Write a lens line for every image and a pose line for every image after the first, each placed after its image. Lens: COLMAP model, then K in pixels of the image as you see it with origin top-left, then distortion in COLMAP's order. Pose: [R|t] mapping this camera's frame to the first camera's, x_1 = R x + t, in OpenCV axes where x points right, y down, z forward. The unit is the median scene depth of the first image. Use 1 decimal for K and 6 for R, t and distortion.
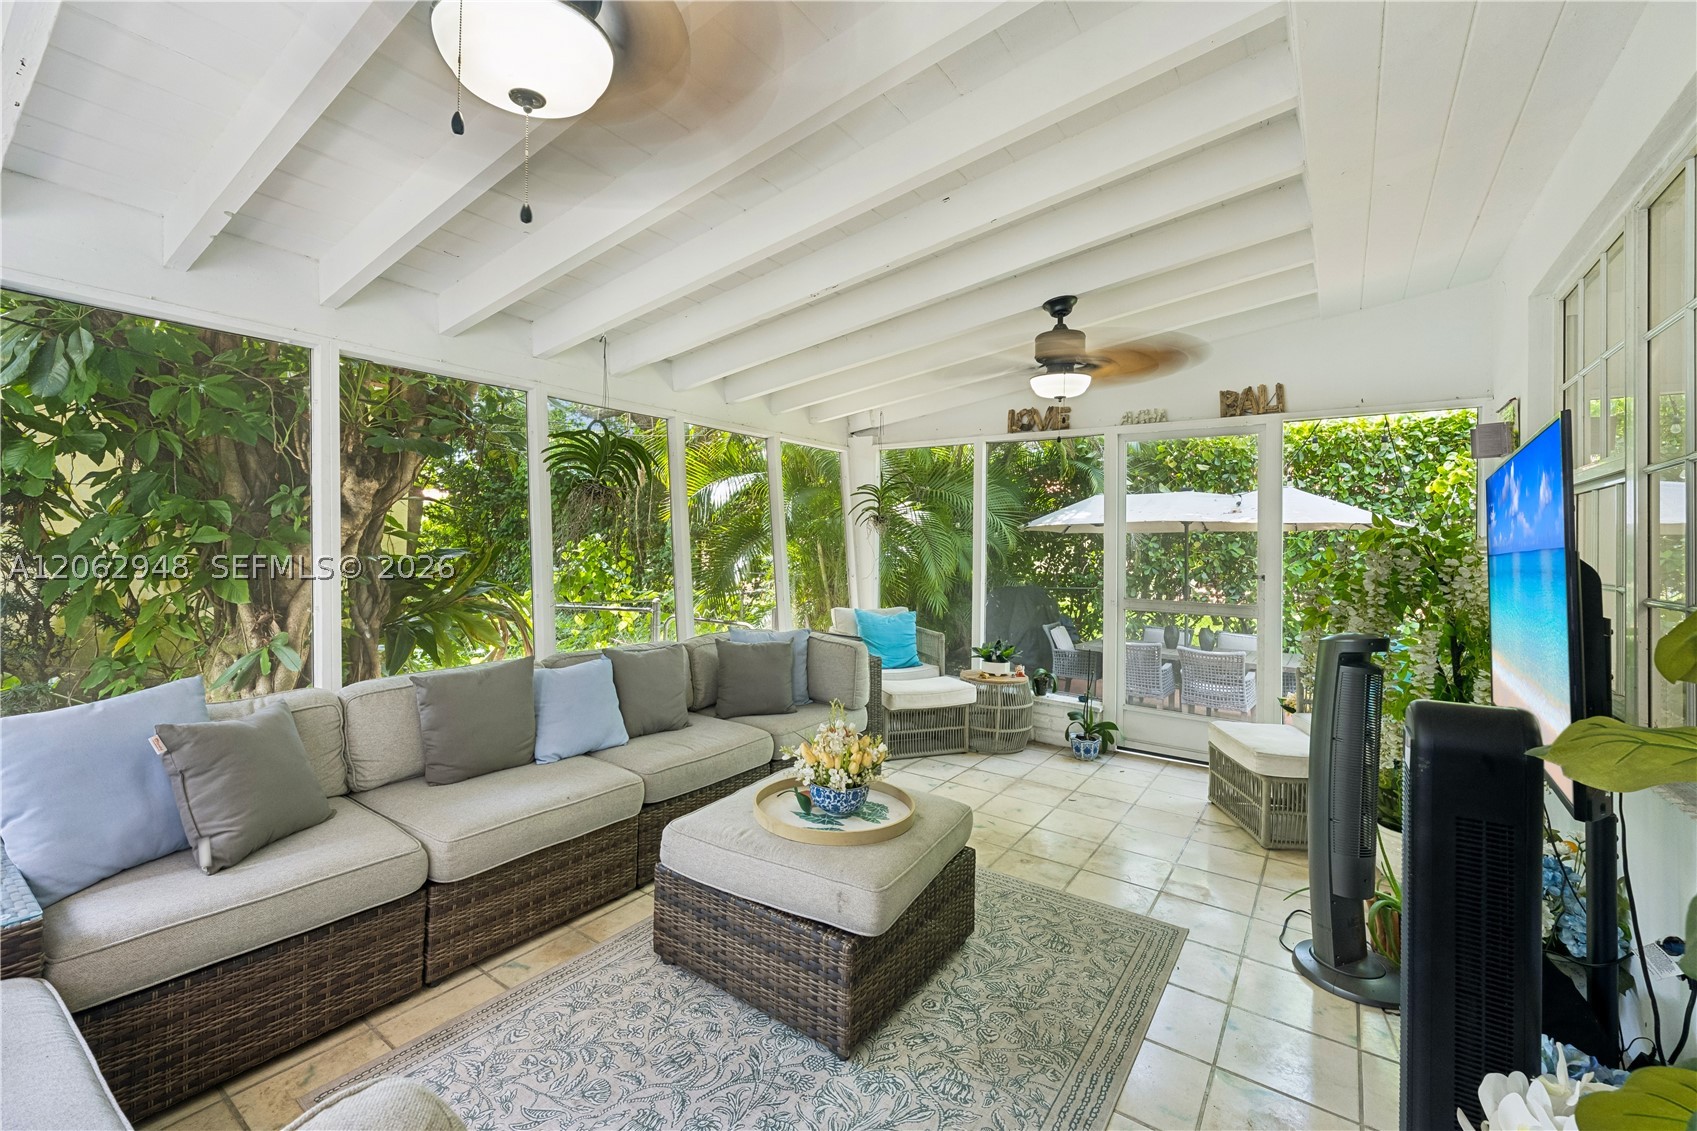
lens RADIAL K [[689.9, 0, 853.4], [0, 689.9, 564.7], [0, 0, 1]] dist [0.006270, -0.002523]
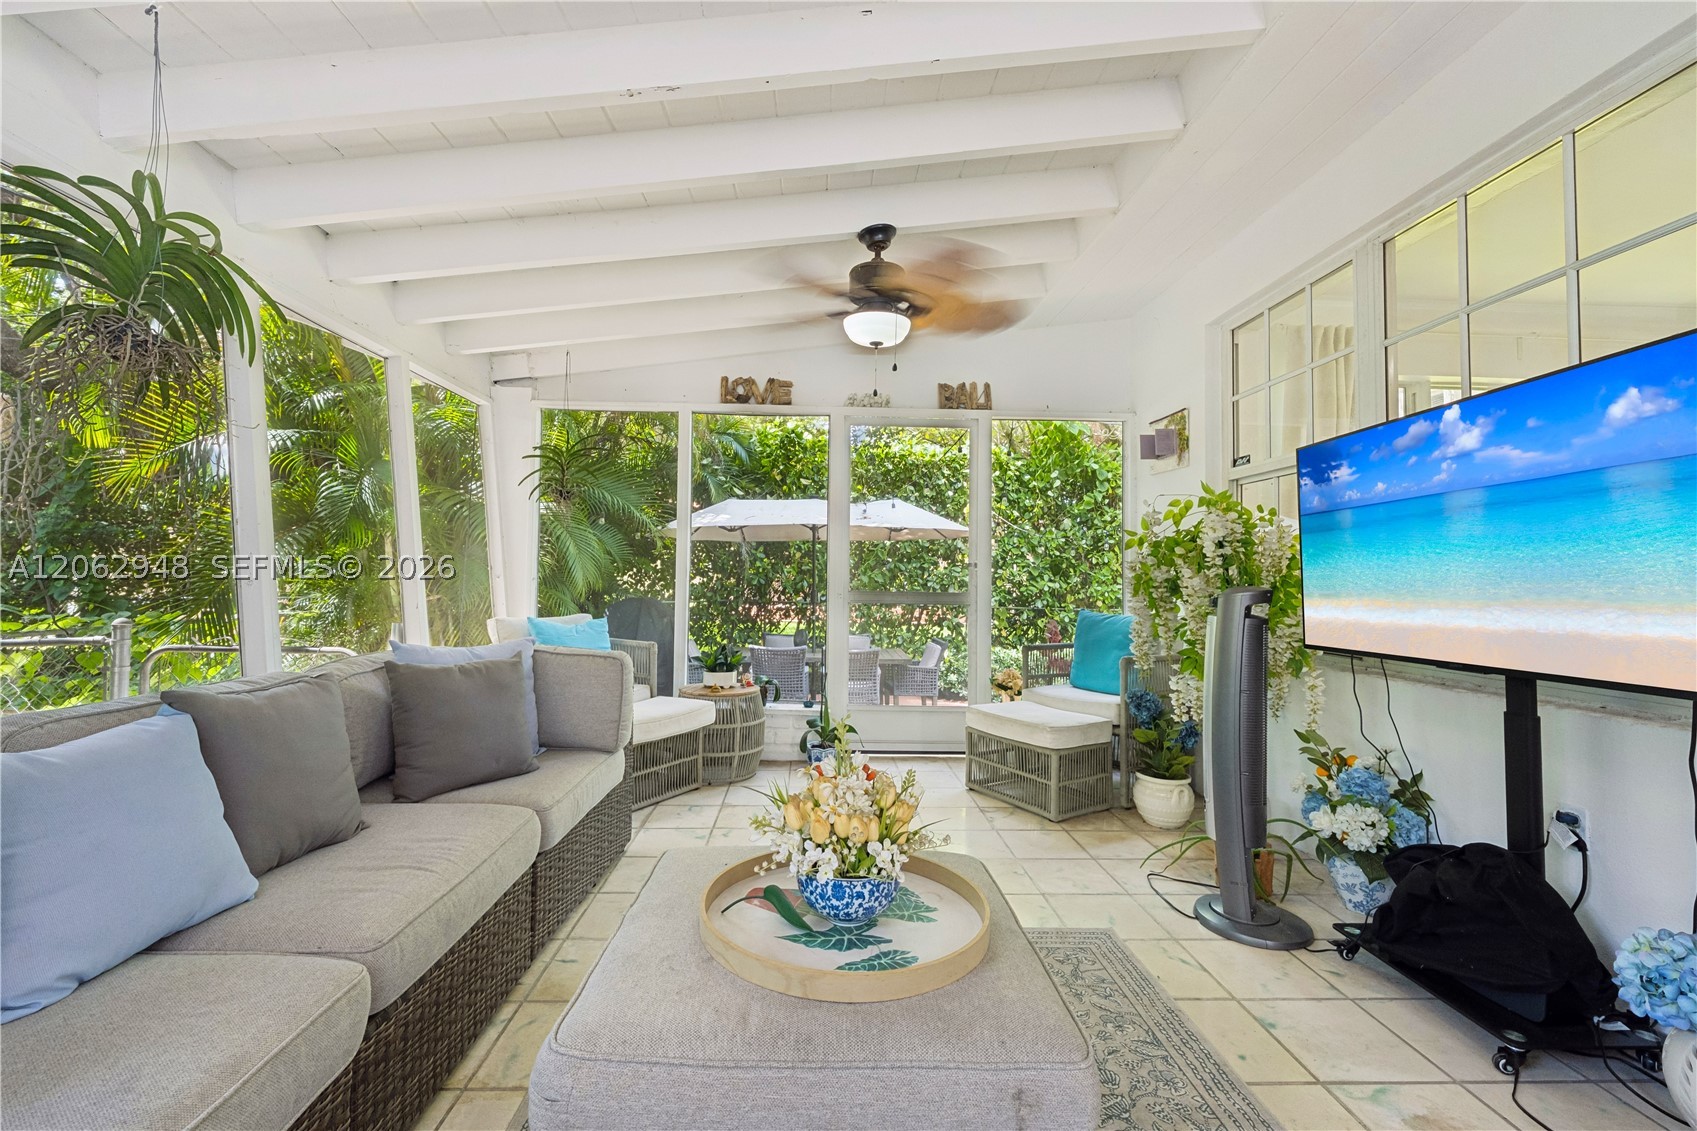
lens RADIAL K [[689.9, 0, 838.1], [0, 689.9, 569.3], [0, 0, 1]] dist [0.006270, -0.002523]
pose [[0.810279, -0.003299, 0.586035, -0.183335], [0.019299, 0.999592, -0.021057, 0.041049], [-0.585726, 0.028372, 0.810012, 0.262461]]
